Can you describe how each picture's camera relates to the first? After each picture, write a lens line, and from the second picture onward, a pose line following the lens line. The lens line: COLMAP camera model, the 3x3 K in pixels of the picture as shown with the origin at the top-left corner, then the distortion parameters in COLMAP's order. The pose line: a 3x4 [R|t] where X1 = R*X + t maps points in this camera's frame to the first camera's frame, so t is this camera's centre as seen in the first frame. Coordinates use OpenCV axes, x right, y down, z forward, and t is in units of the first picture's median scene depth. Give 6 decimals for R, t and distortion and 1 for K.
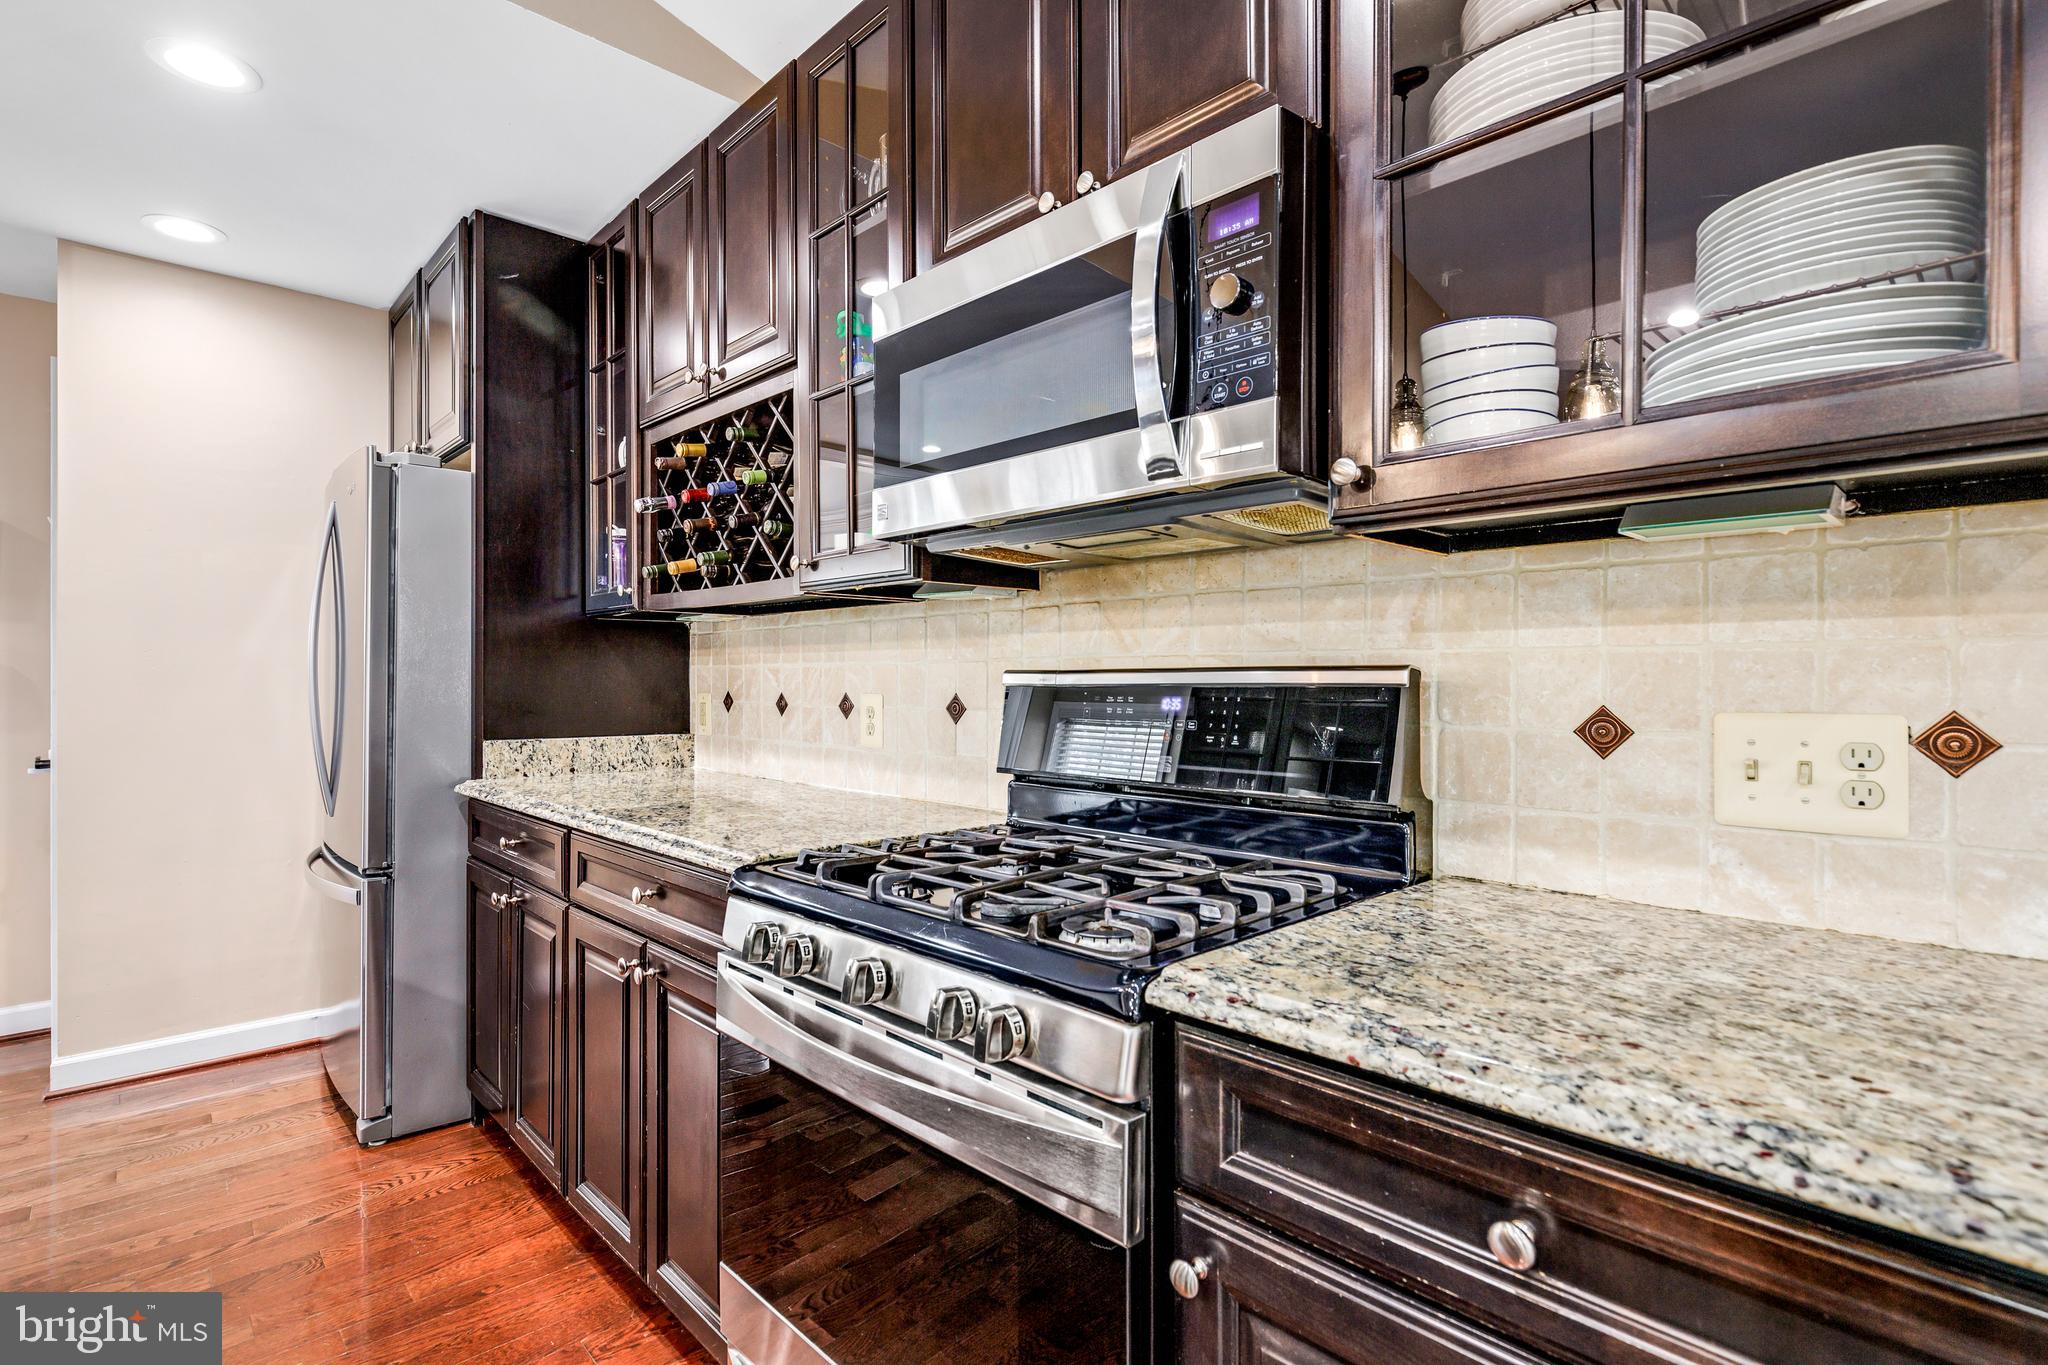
lens RADIAL K [[981.6, 0, 1008.5], [0, 981.6, 681.3], [0, 0, 1]] dist [-0.004609, -0.000211]
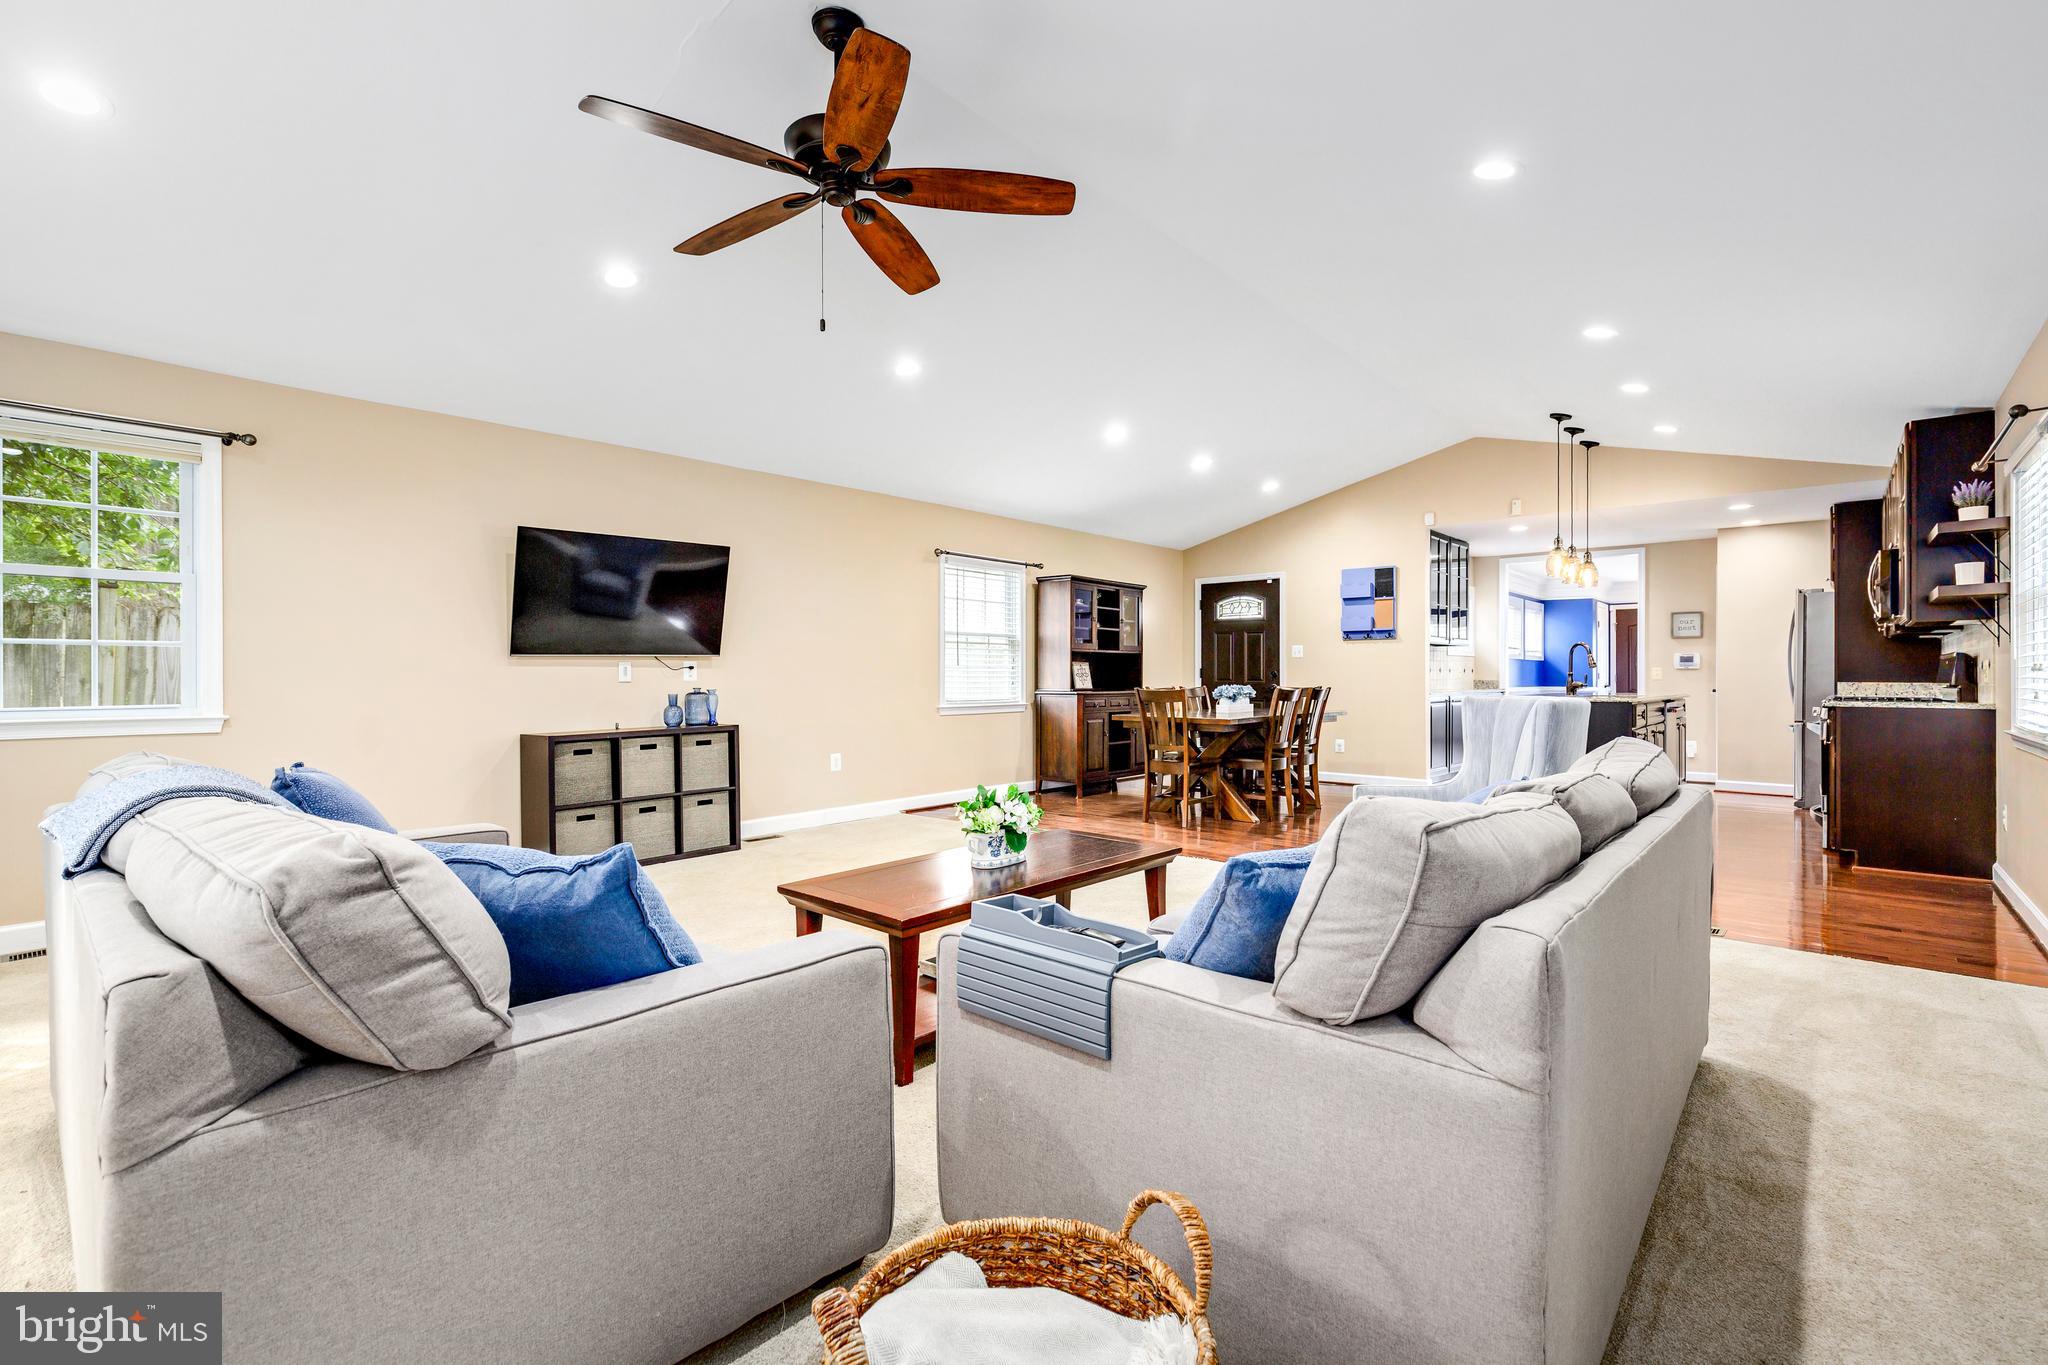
lens RADIAL K [[925.4, 0, 1010.3], [0, 925.4, 679.0], [0, 0, 1]] dist [0.002263, -0.000300]
pose [[0.094337, 0.004715, -0.995529, 3.348633], [-0.007060, 0.999967, 0.004067, 0.092582], [0.995515, 0.006645, 0.094368, -2.932658]]
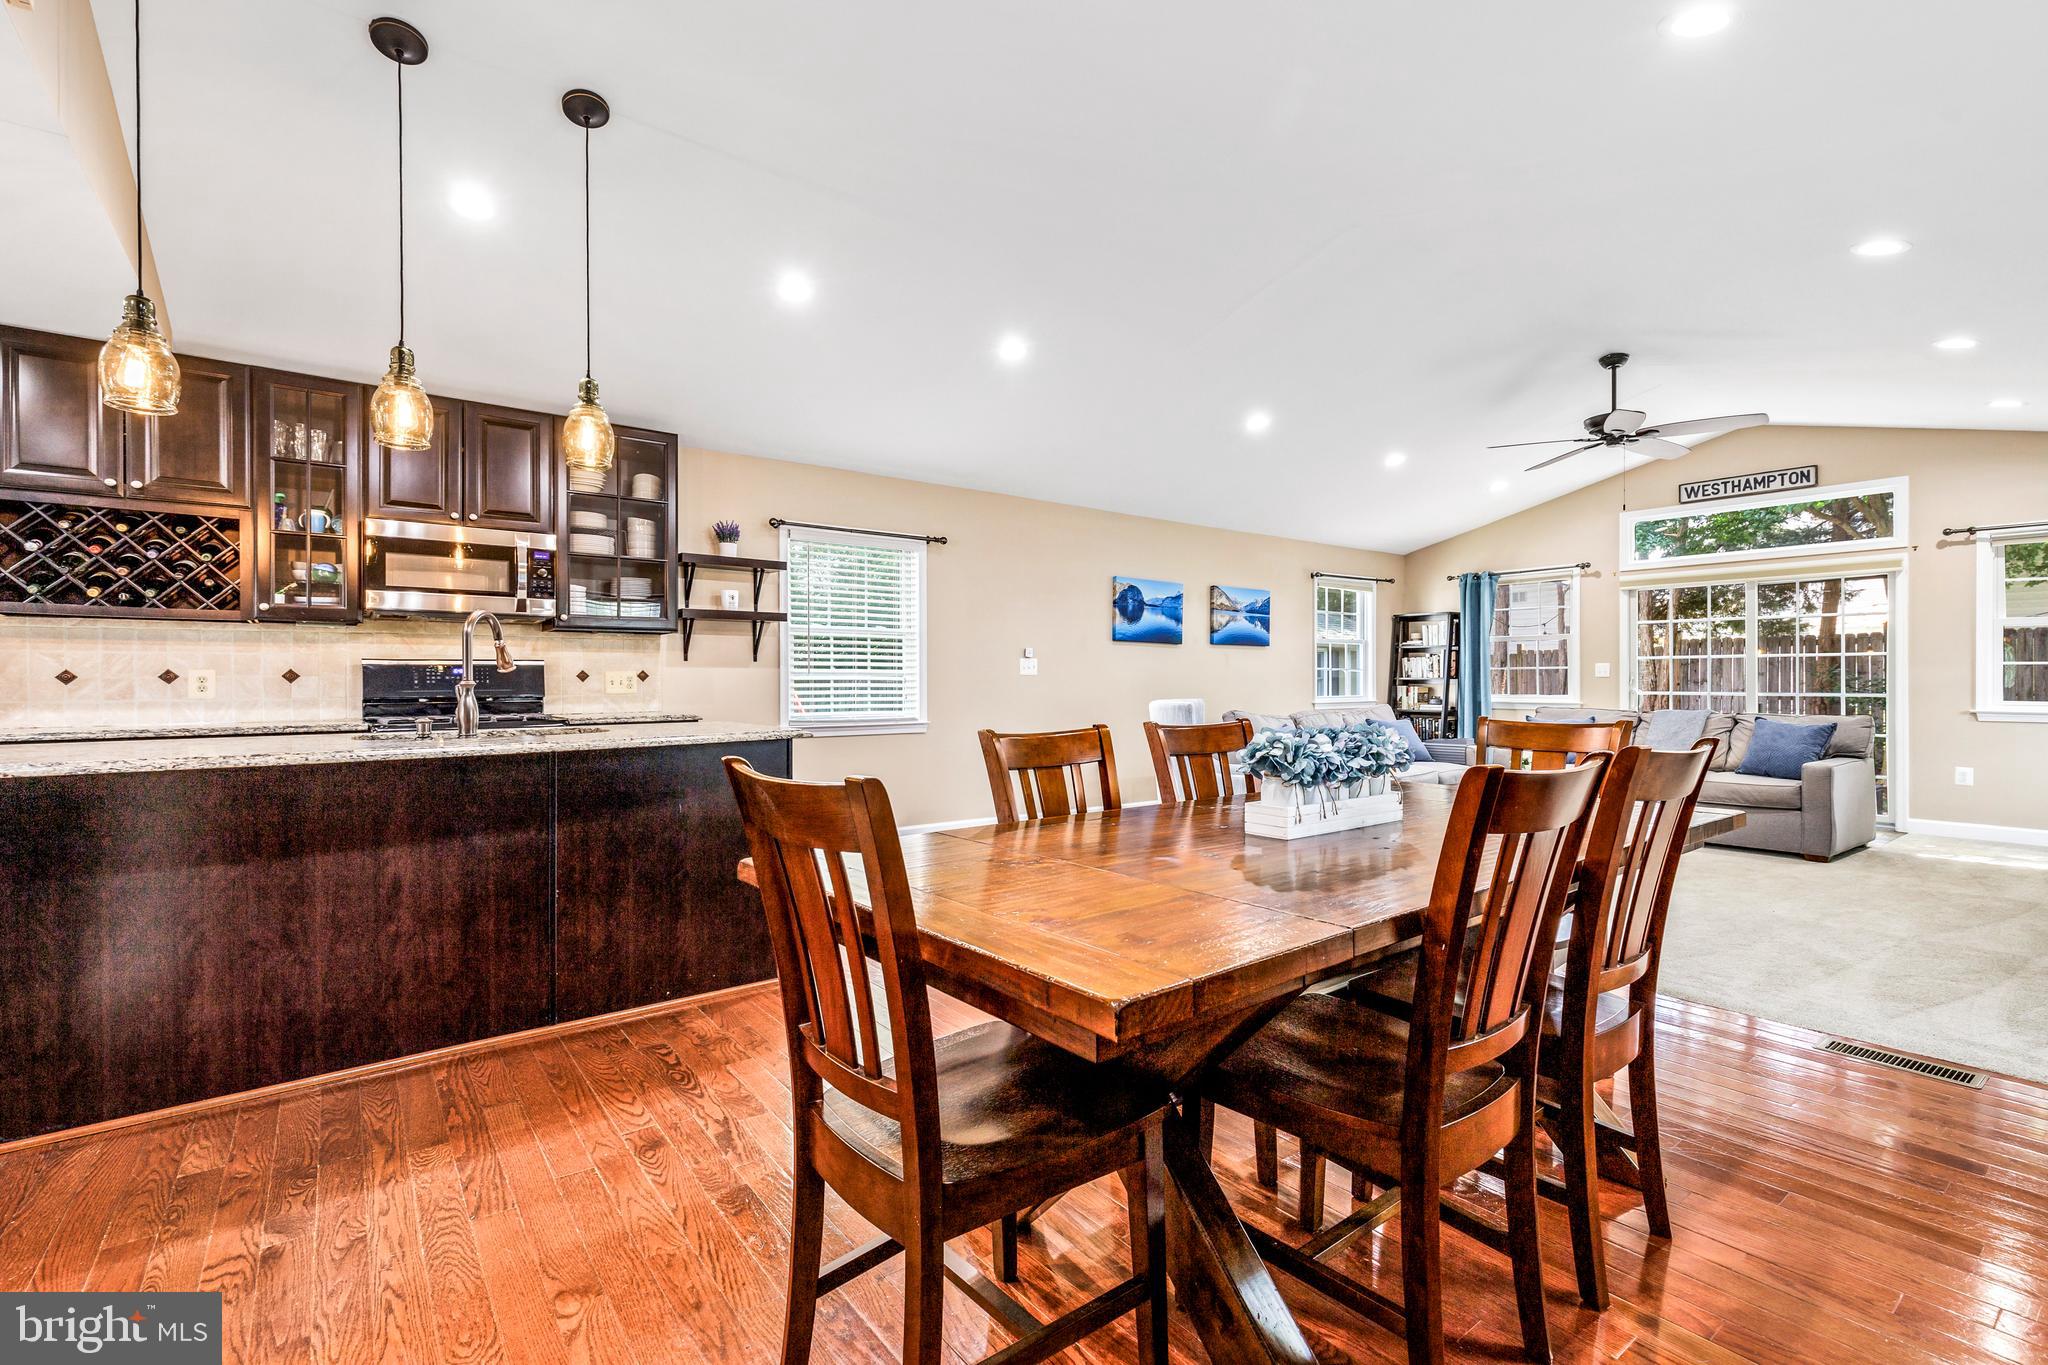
lens RADIAL K [[927.9, 0, 1020.5], [0, 927.9, 685.8], [0, 0, 1]] dist [0.006310, -0.000042]
pose [[0.106031, -0.005489, 0.994348, -2.550213], [0.006801, 0.999965, 0.004795, 0.067731], [-0.994340, 0.006254, 0.106065, -1.071248]]
